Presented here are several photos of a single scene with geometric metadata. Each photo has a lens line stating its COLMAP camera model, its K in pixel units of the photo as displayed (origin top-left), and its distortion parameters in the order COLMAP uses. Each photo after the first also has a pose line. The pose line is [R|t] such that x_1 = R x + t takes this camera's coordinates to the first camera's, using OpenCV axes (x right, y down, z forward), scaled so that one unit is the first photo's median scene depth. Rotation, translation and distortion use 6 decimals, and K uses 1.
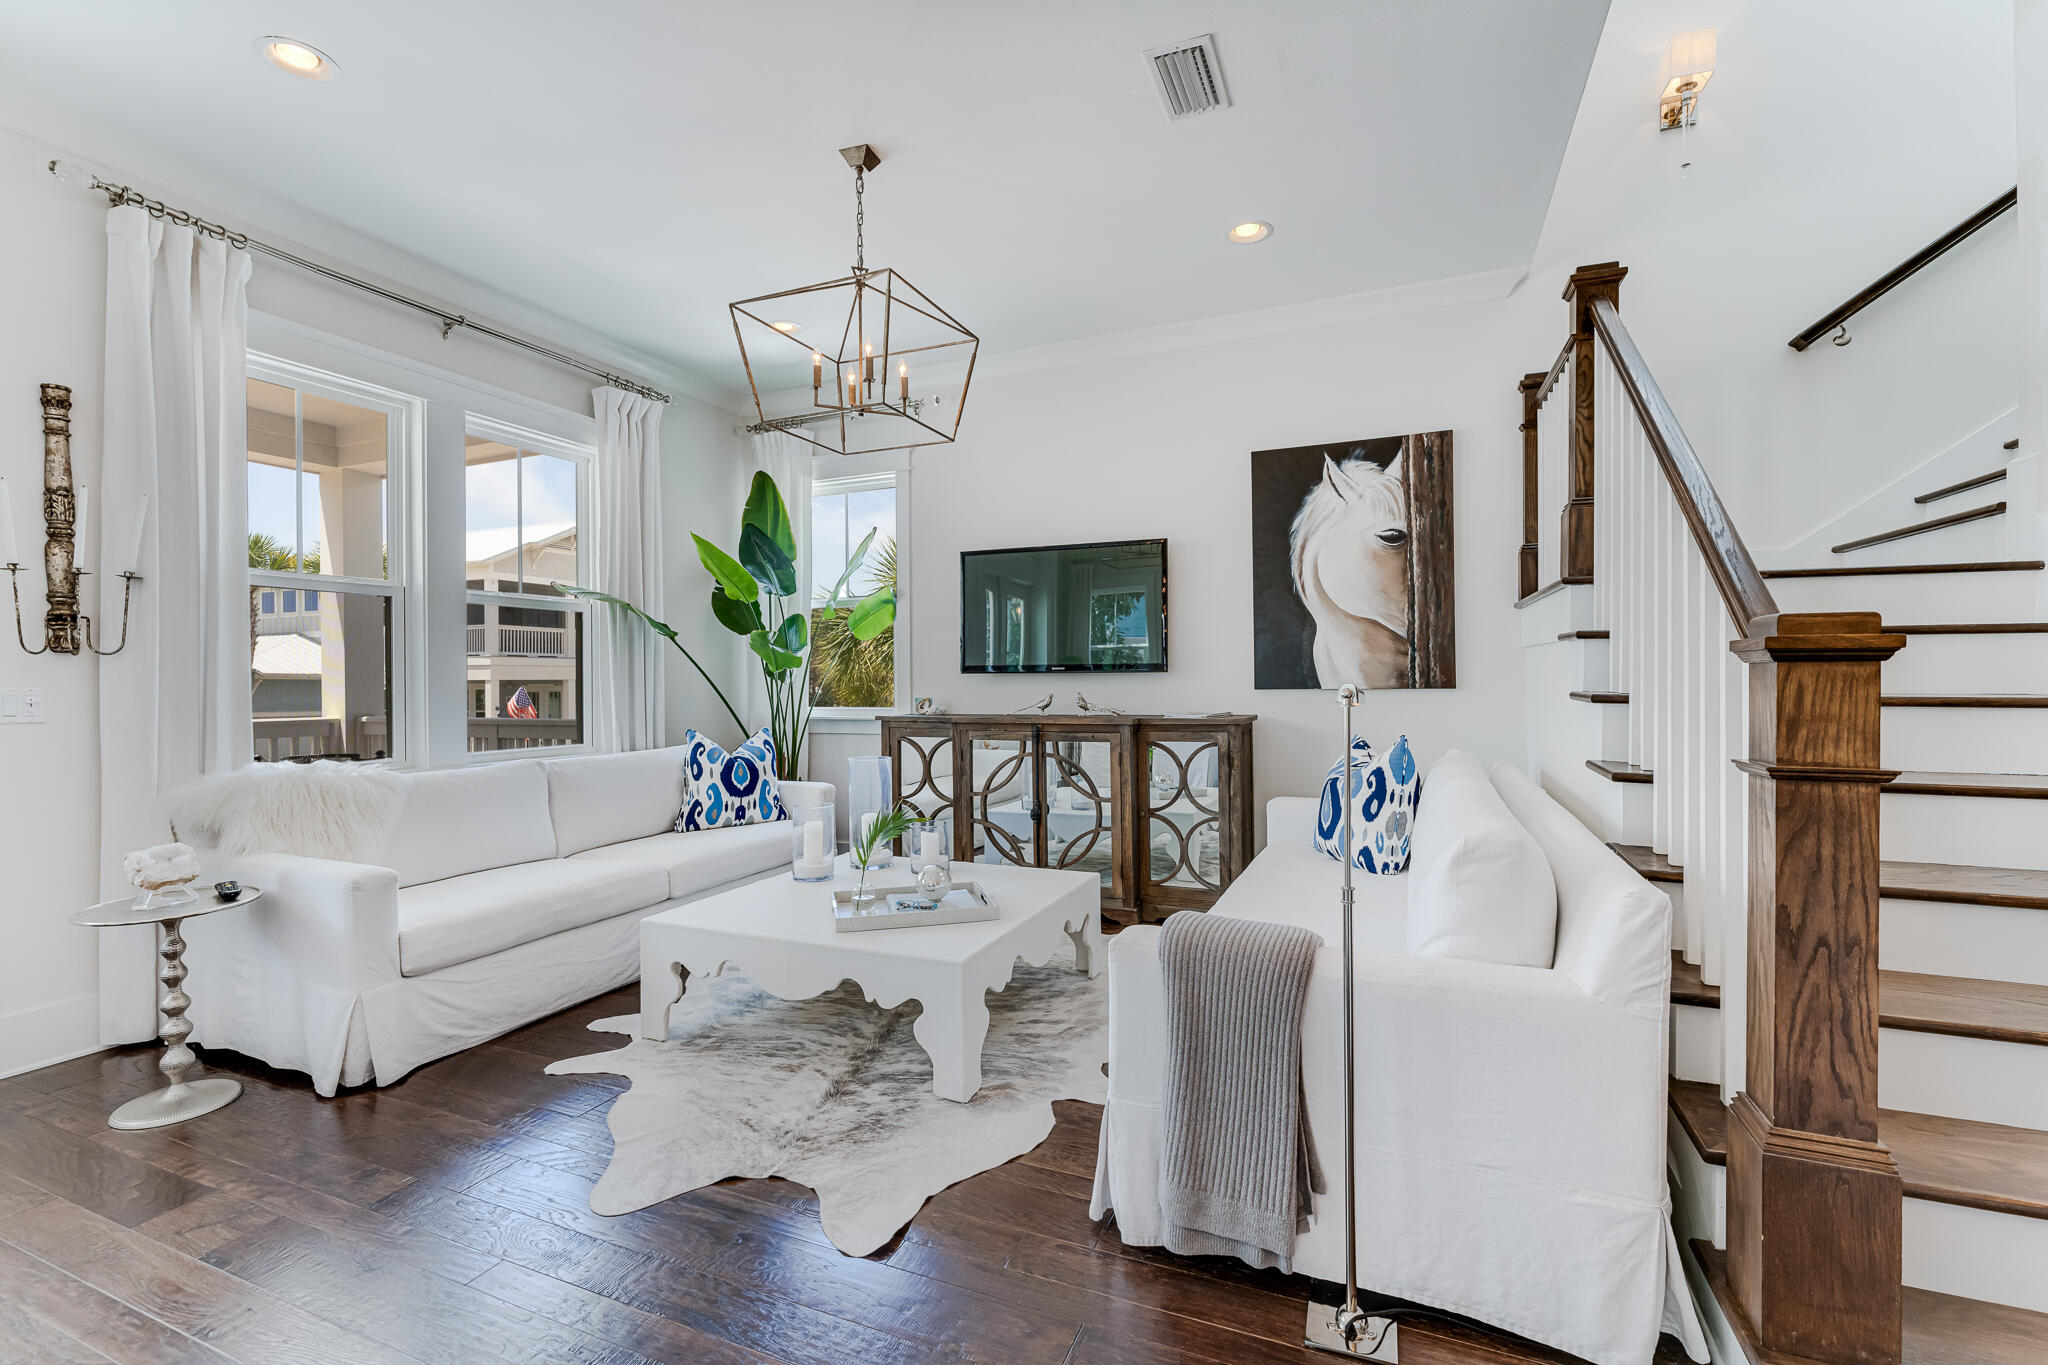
lens RADIAL K [[879.0, 0, 1023.7], [0, 879.0, 685.3], [0, 0, 1]] dist [0.000845, 0.000280]
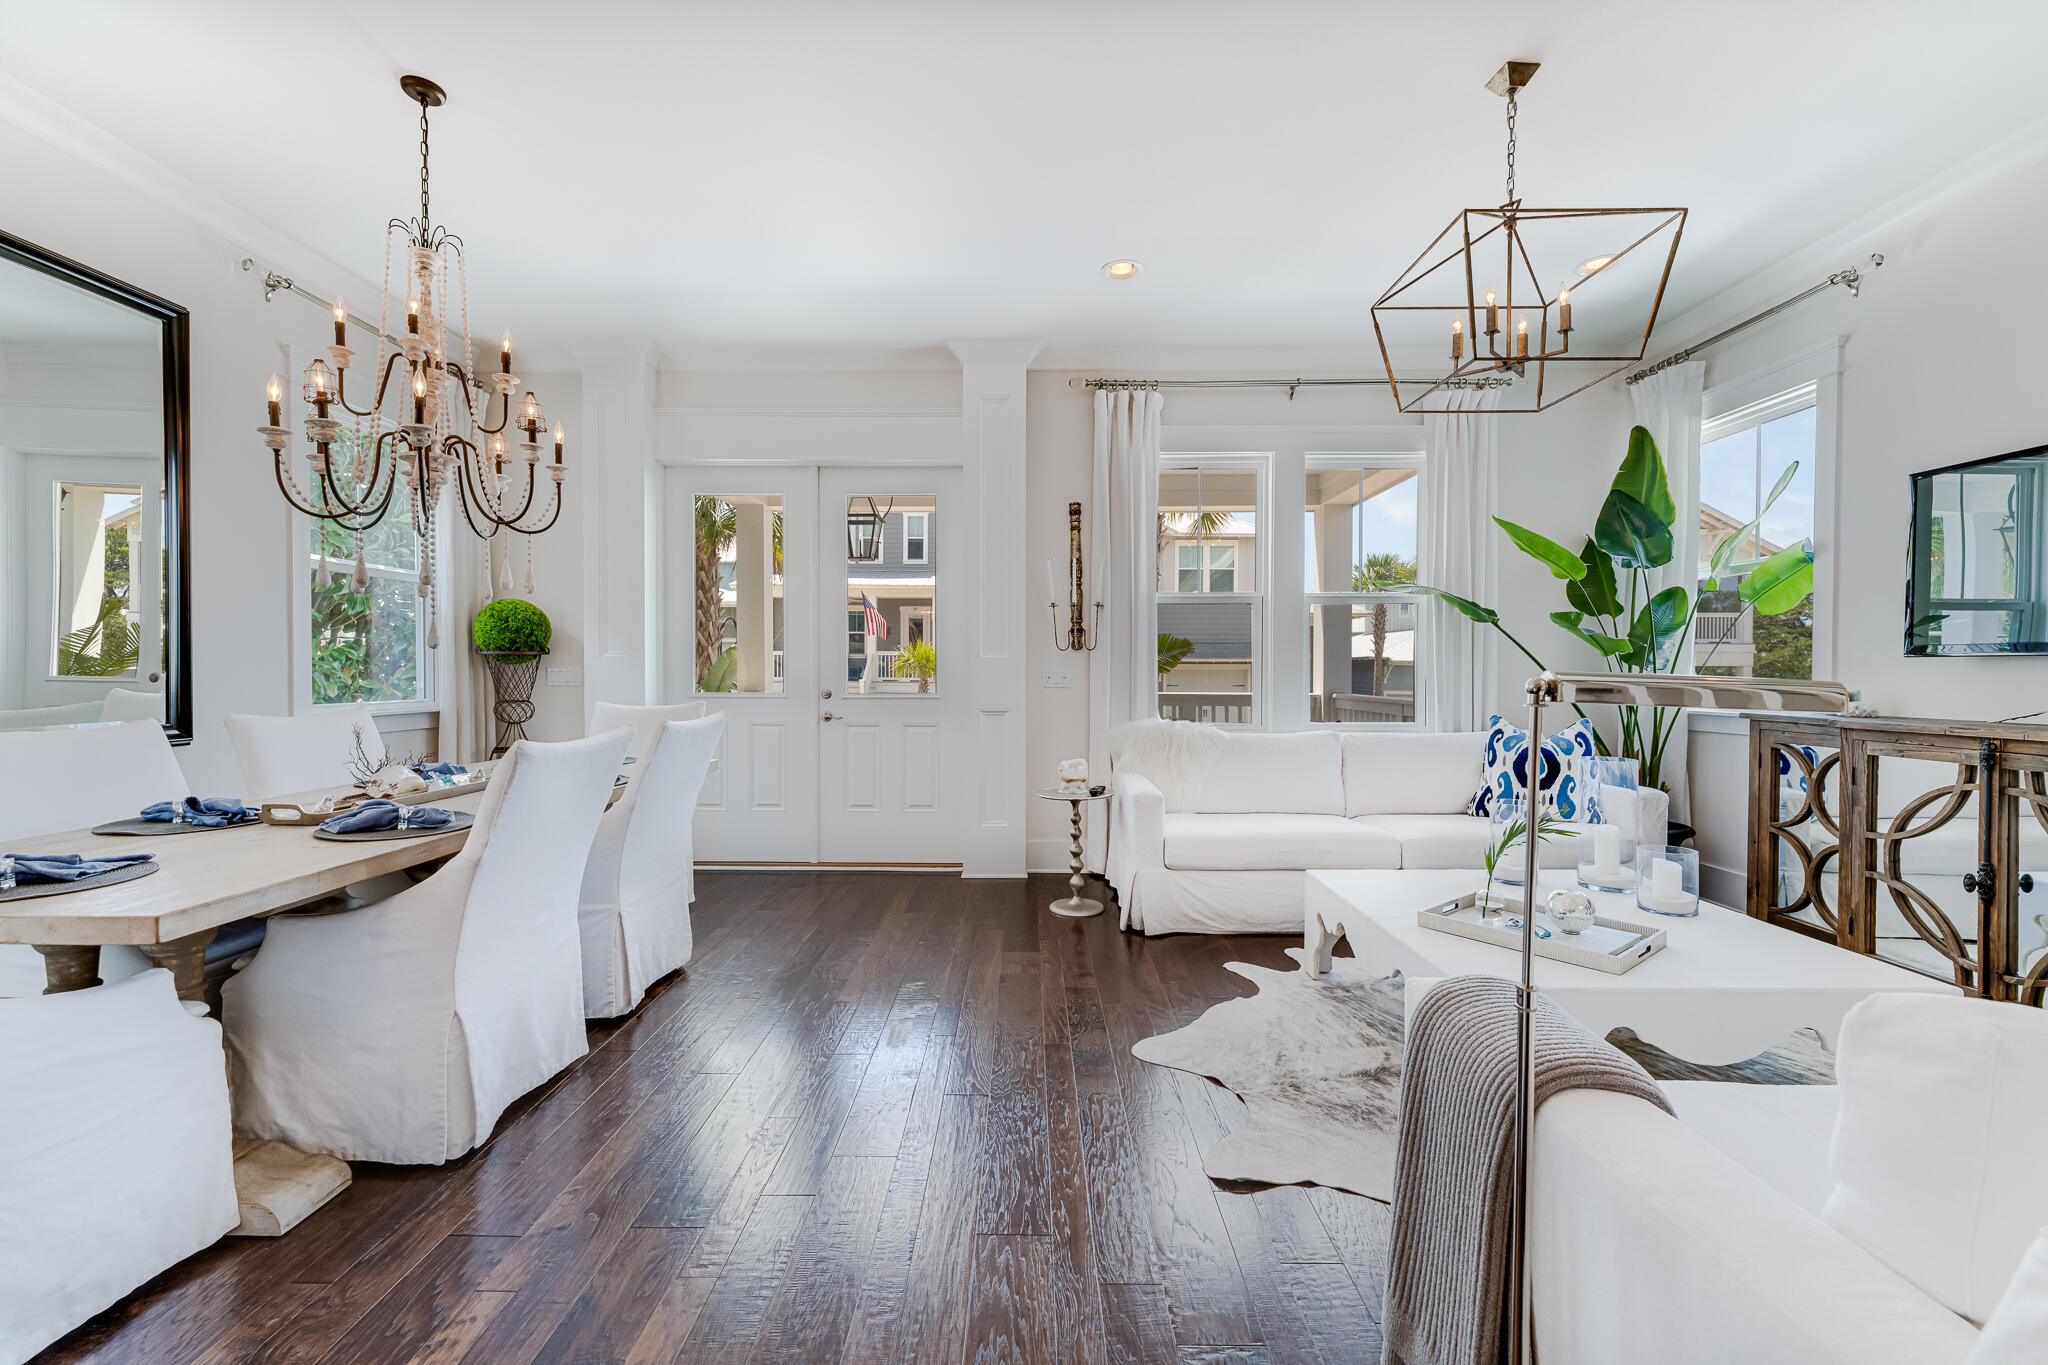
lens RADIAL K [[822.1, 0, 1018.3], [0, 822.1, 685.6], [0, 0, 1]] dist [-0.000943, 0.000086]
pose [[0.386630, 0.024358, -0.921913, 0.294476], [-0.007994, 0.999702, 0.023061, -0.000668], [0.922200, -0.001547, 0.386710, 0.159156]]
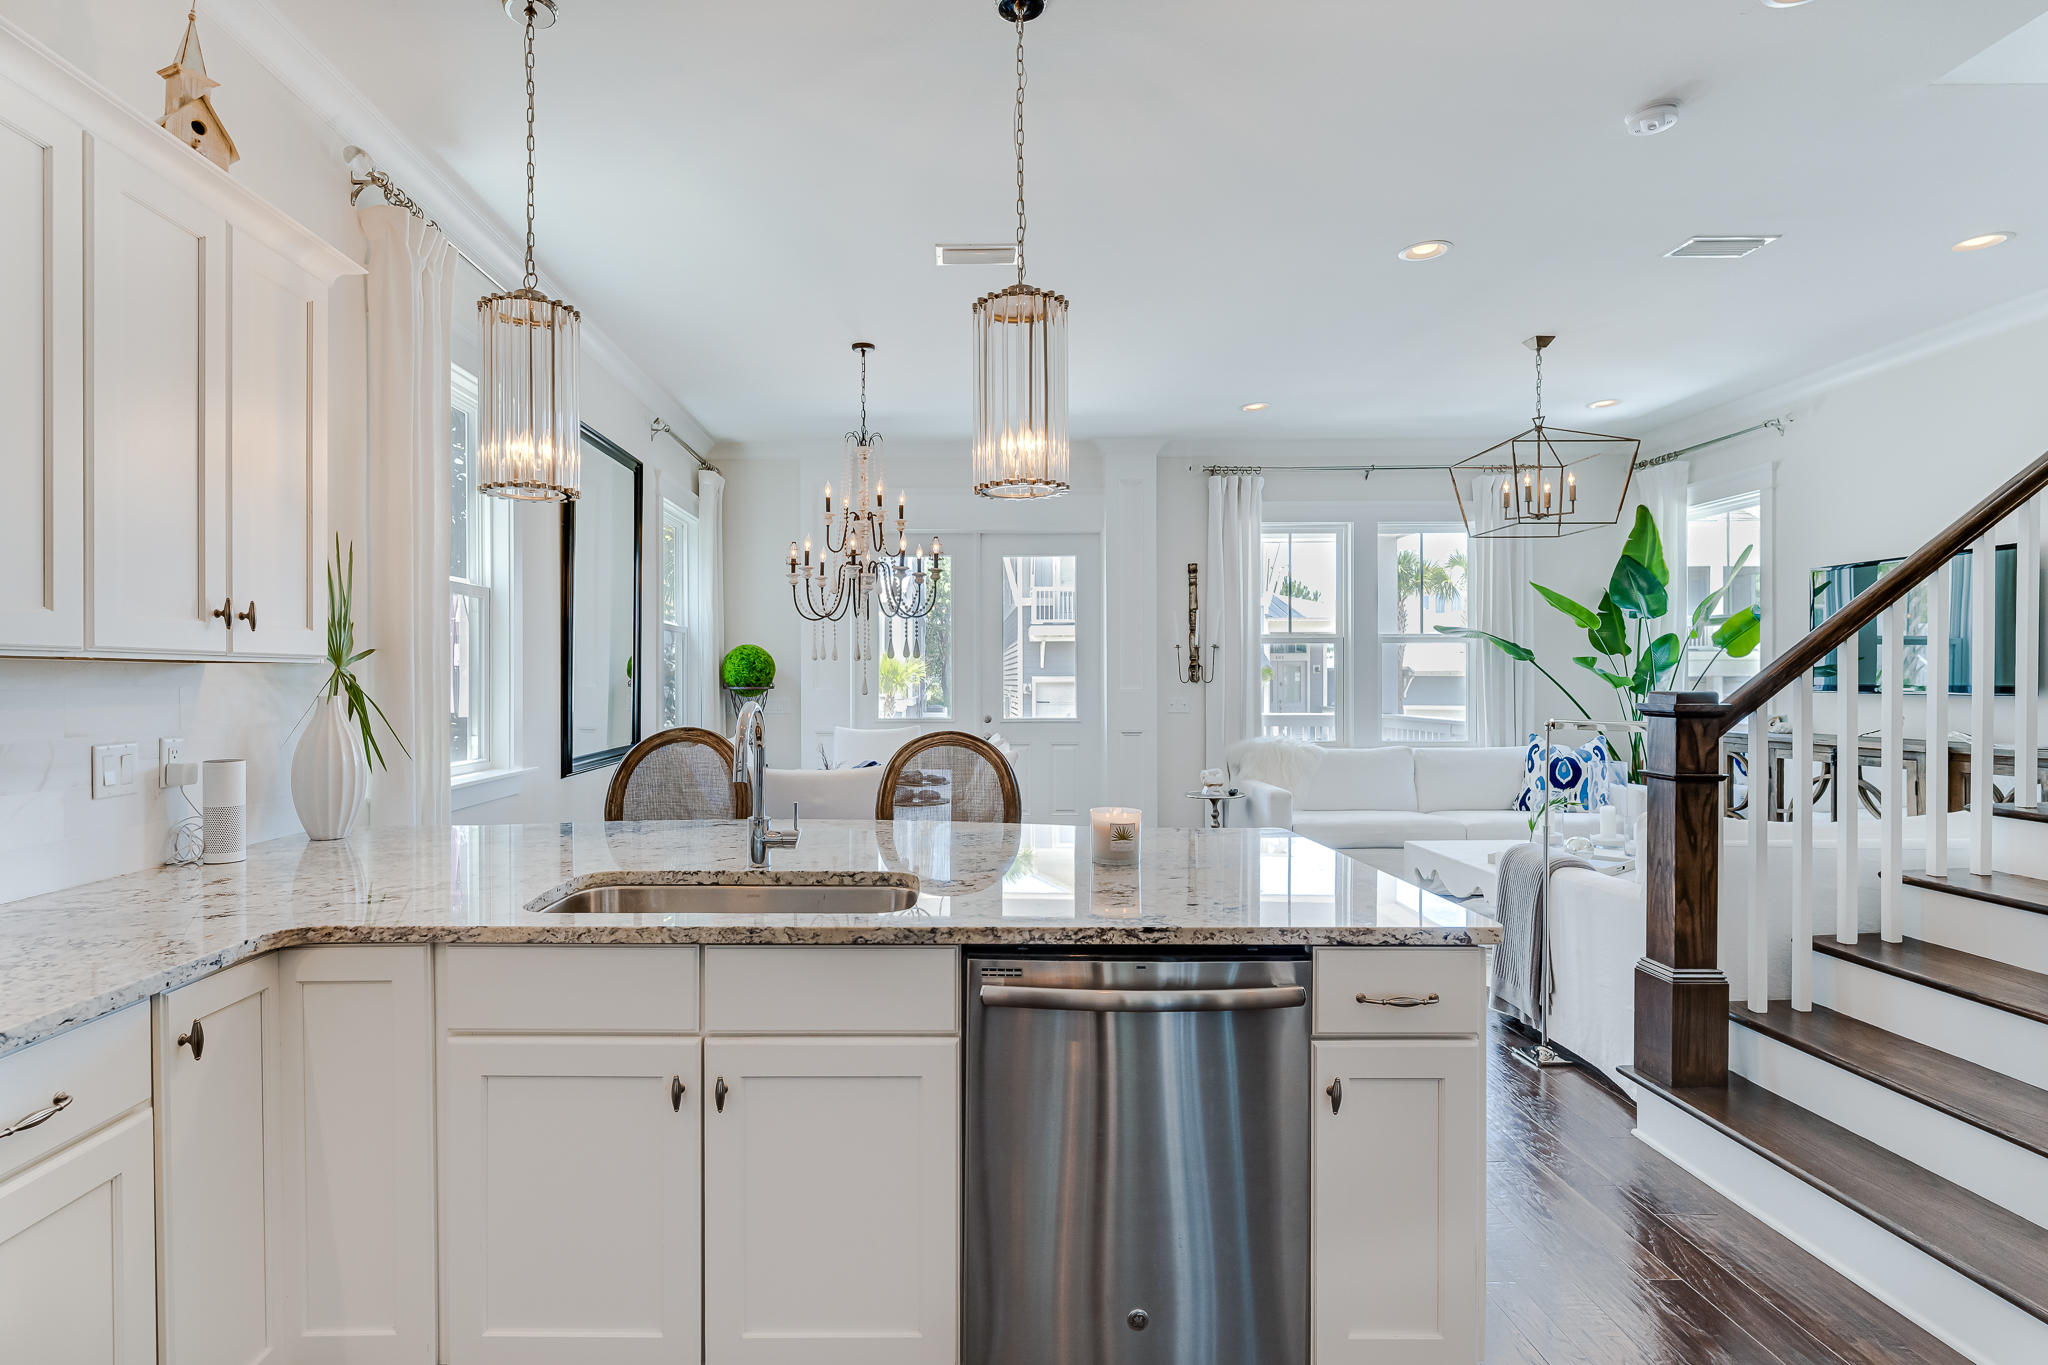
lens RADIAL K [[1005.1, 0, 957.3], [0, 1005.1, 686.7], [0, 0, 1]] dist [-0.001001, -0.001008]
pose [[0.393113, 0.009995, -0.919436, 0.703459], [-0.002787, 0.999949, 0.009679, -0.033060], [0.919486, -0.001243, 0.393120, -0.385412]]
